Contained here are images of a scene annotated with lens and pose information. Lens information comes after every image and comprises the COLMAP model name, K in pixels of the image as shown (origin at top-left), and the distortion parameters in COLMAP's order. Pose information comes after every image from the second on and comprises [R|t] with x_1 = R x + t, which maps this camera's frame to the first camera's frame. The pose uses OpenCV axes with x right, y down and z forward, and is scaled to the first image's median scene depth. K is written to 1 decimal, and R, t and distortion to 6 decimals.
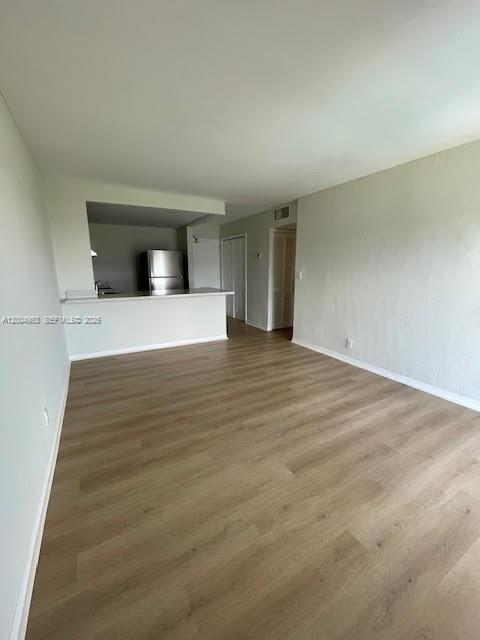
lens RADIAL K [[253.5, 0, 237.1], [0, 253.5, 316.3], [0, 0, 1]] dist [-0.005126, -0.000323]
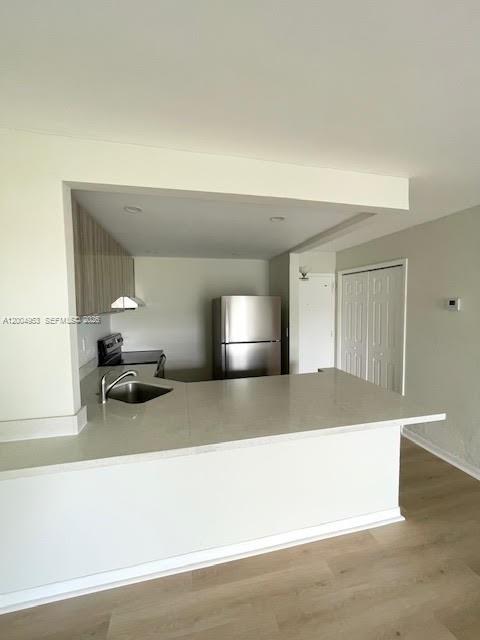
lens RADIAL K [[253.5, 0, 238.9], [0, 253.5, 319.1], [0, 0, 1]] dist [-0.005126, -0.000323]
pose [[0.960153, 0.005903, -0.279414, -0.146911], [-0.042012, 0.991465, -0.123422, -0.132665], [0.276301, 0.130243, 0.952205, 0.444463]]
